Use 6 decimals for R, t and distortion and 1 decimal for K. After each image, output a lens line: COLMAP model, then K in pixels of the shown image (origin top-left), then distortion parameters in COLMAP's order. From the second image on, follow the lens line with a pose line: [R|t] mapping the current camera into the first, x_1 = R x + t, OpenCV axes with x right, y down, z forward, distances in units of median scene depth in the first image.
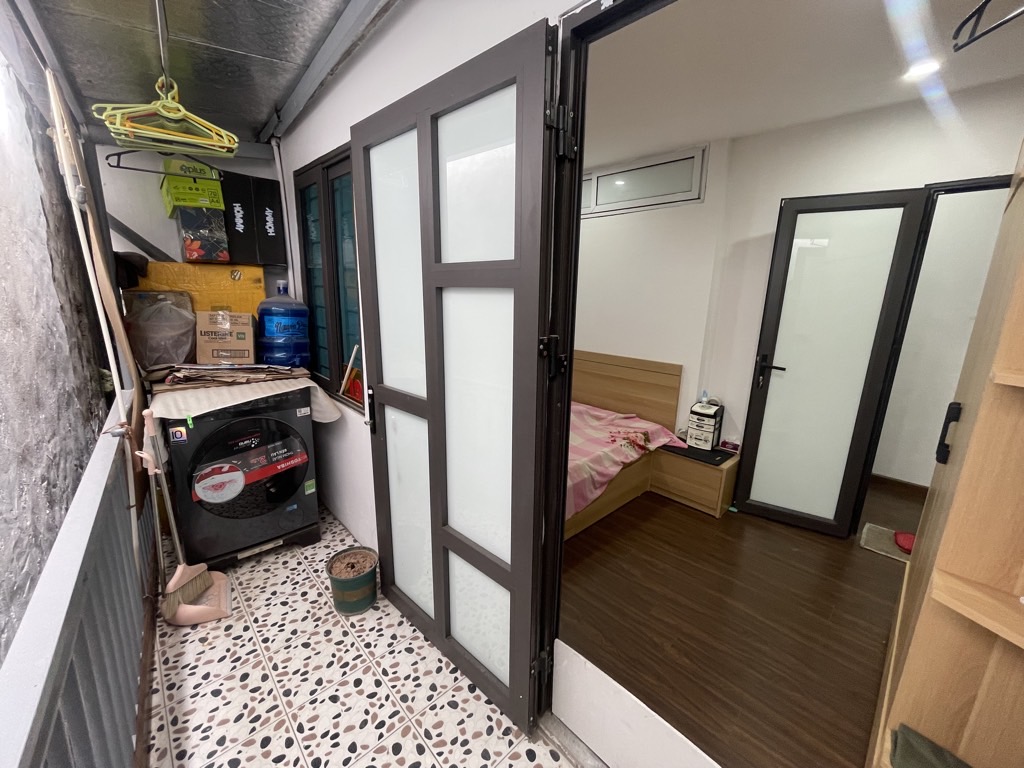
lens RADIAL K [[413.9, 0, 512.8], [0, 413.9, 382.9], [0, 0, 1]] dist [-0.000597, 0.000412]
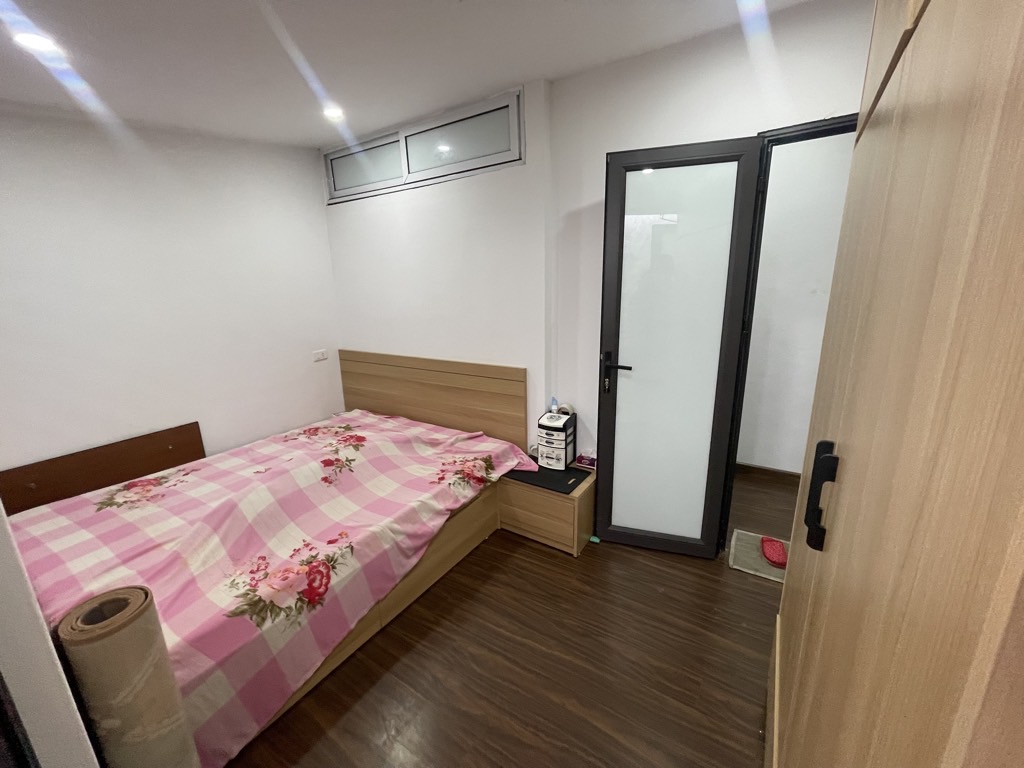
lens RADIAL K [[413.9, 0, 512.2], [0, 413.9, 383.8], [0, 0, 1]] dist [-0.000597, 0.000412]
pose [[0.971789, -0.105886, 0.210747, 0.227286], [0.101474, 0.994334, 0.031671, -0.044597], [-0.212906, -0.009392, 0.977027, 0.227724]]
